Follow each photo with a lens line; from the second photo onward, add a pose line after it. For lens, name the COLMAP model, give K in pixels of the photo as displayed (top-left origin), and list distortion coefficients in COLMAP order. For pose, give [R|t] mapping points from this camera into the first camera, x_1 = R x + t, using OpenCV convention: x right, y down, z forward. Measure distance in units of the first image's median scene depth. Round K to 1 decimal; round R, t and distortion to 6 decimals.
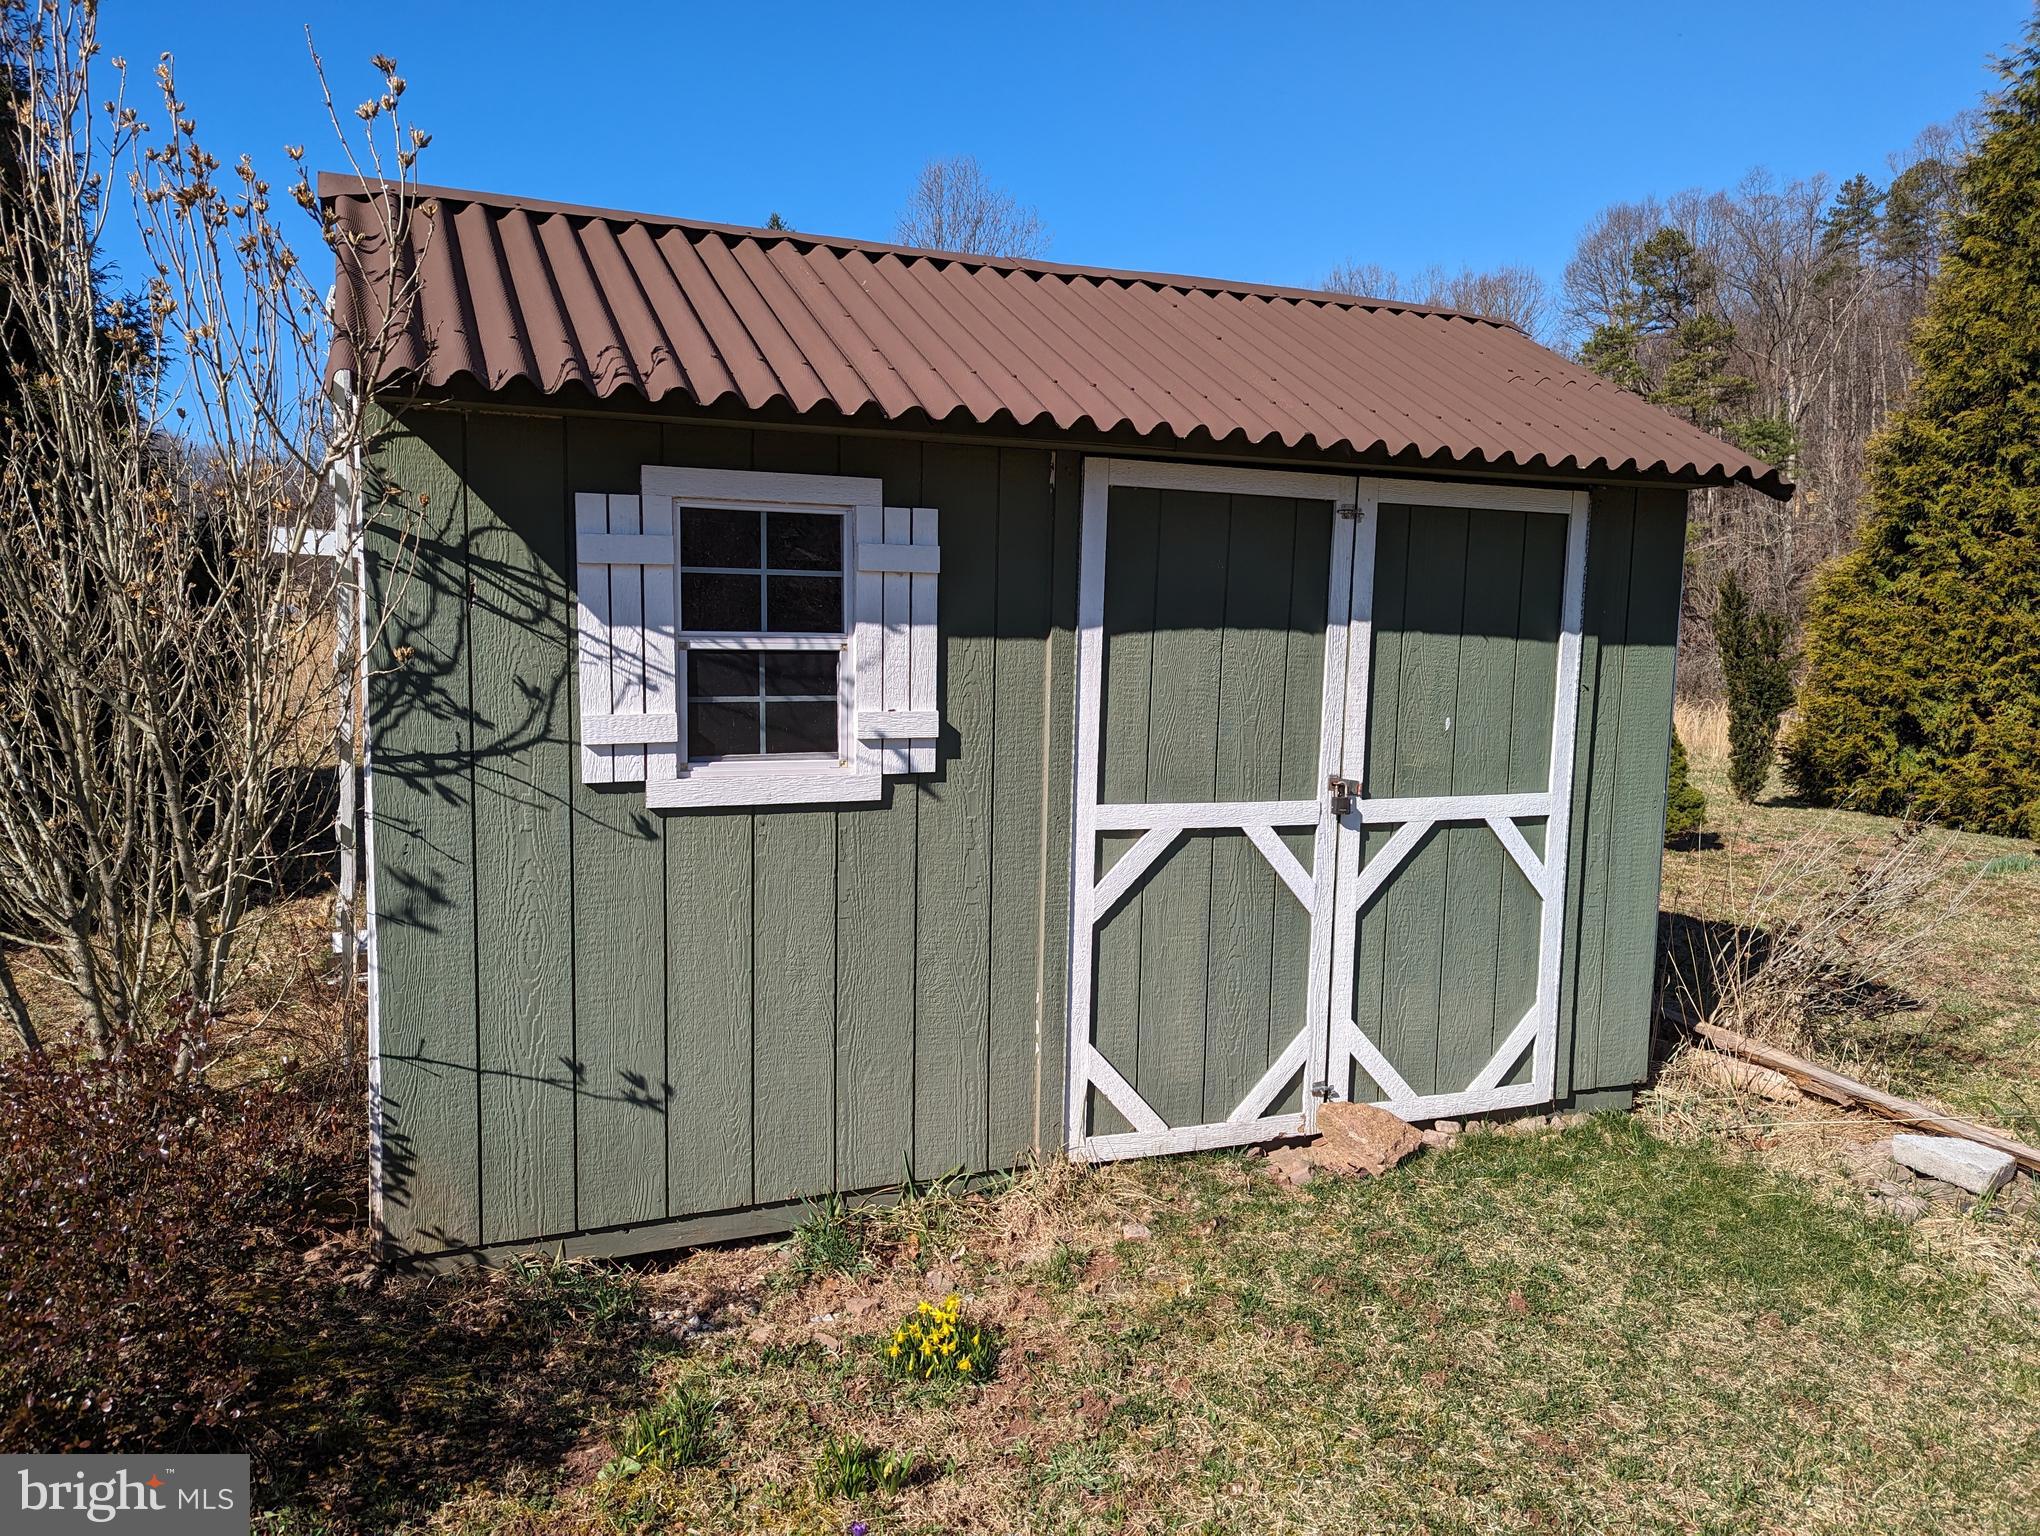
lens RADIAL K [[1428.6, 0, 1019.7], [0, 1428.6, 769.4], [0, 0, 1]] dist [0.000230, -0.000519]
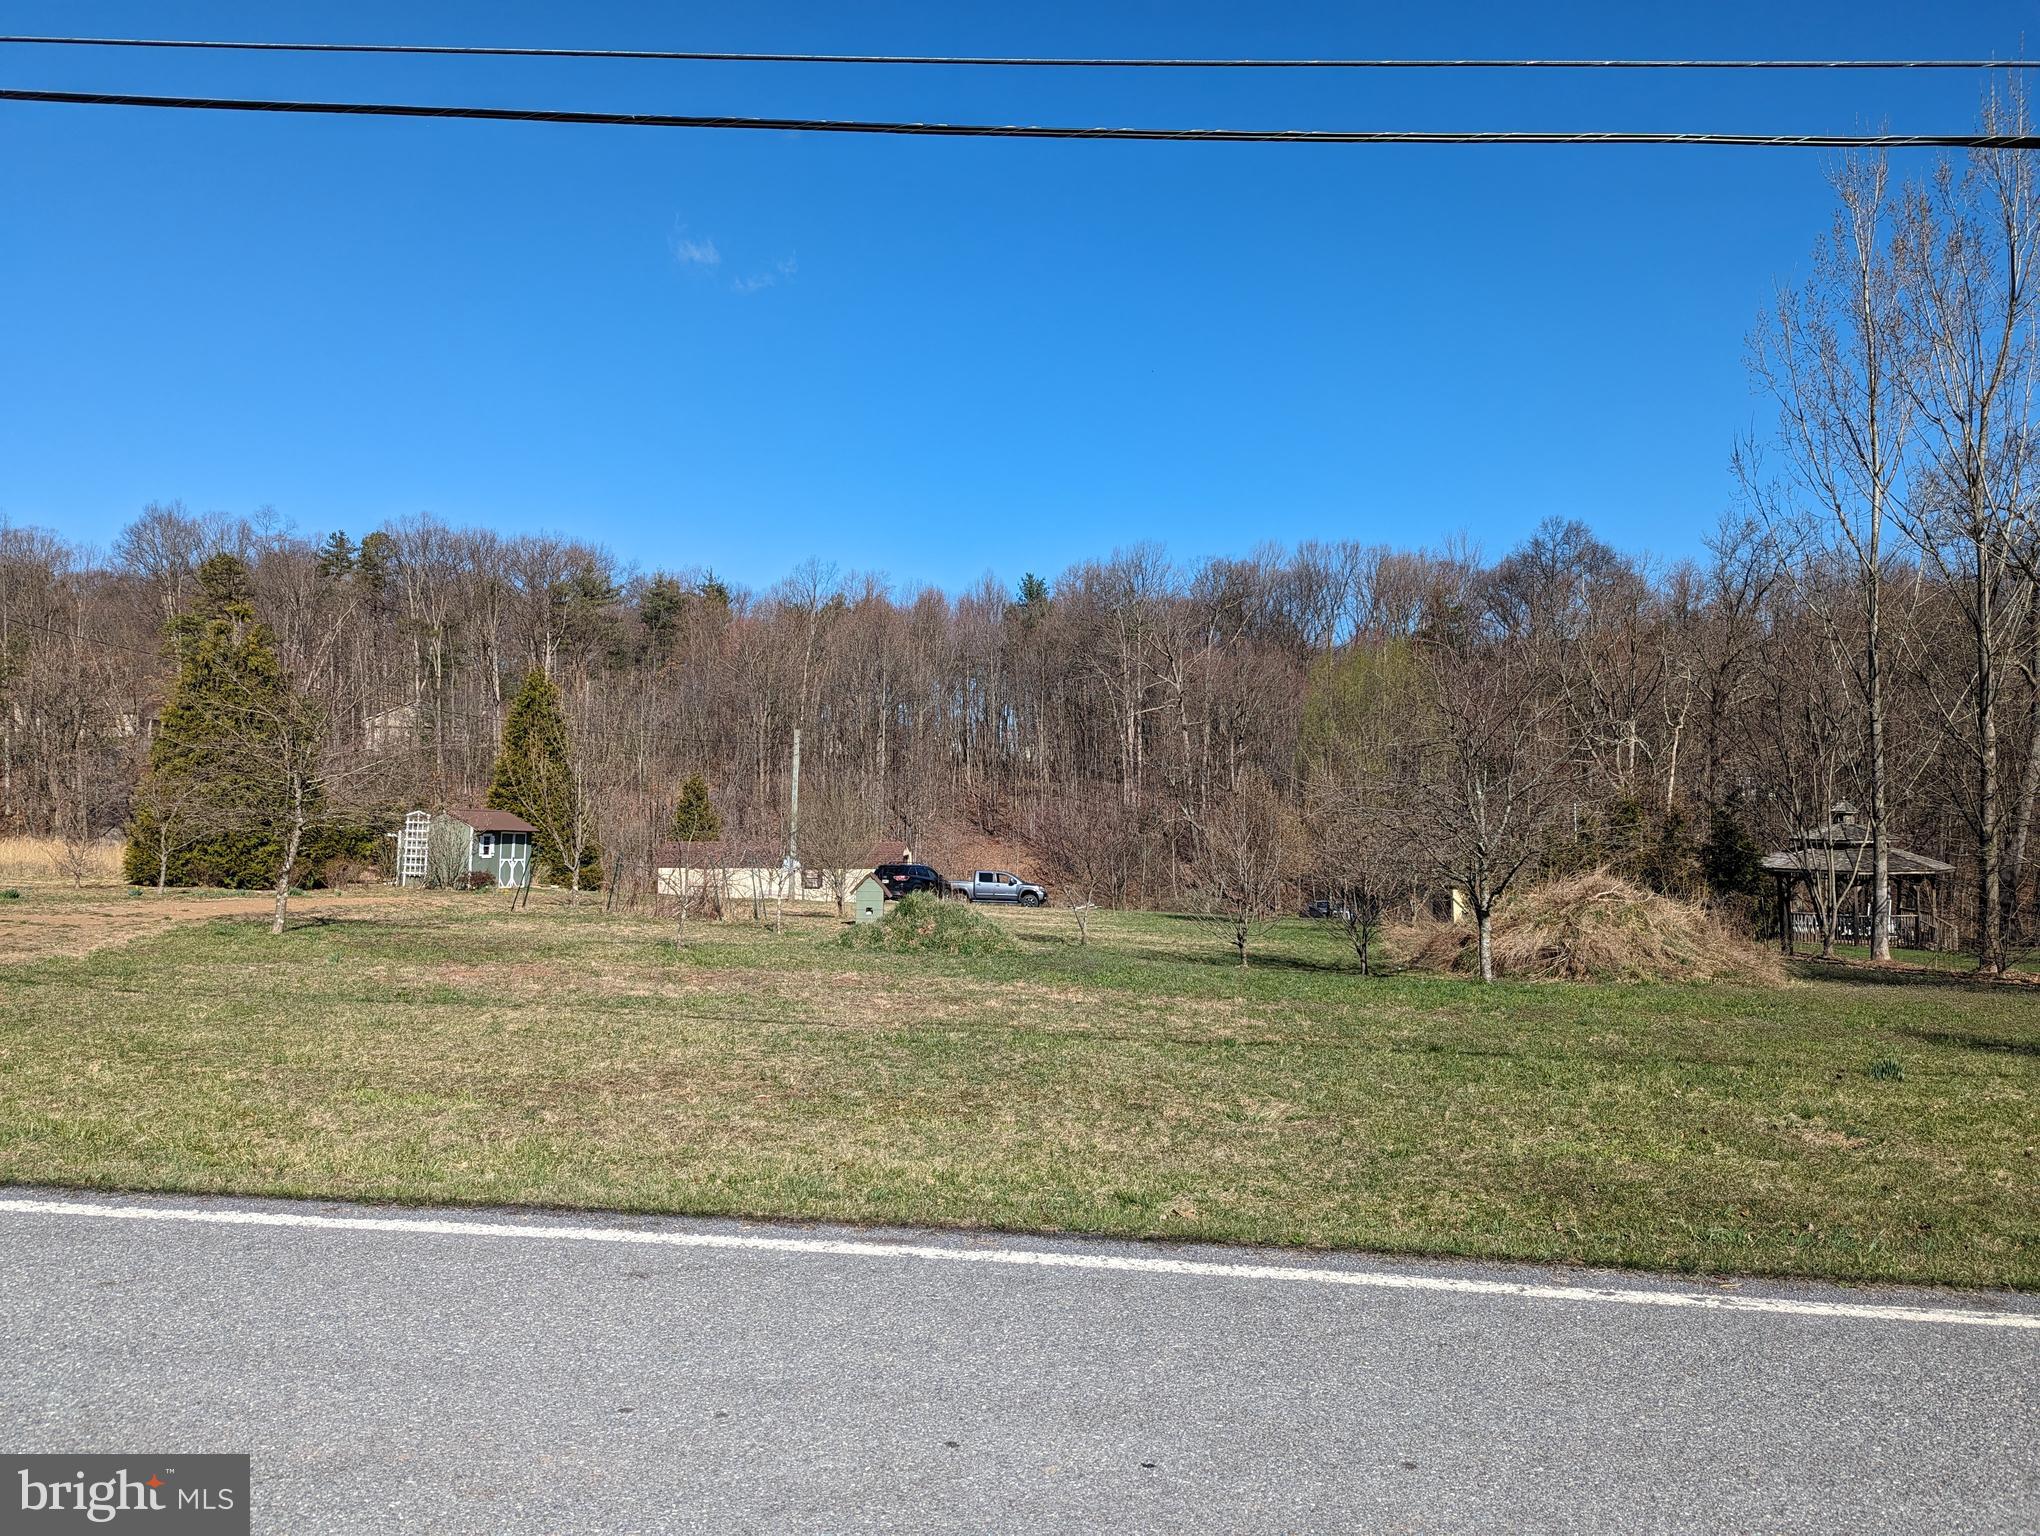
lens RADIAL K [[1428.6, 0, 1020.1], [0, 1428.6, 768.3], [0, 0, 1]] dist [0.000230, -0.000519]
pose [[0.523782, 0.050564, 0.850350, -0.294507], [0.071411, 0.992117, -0.102979, 0.032305], [-0.848854, 0.114663, 0.516042, -0.338590]]
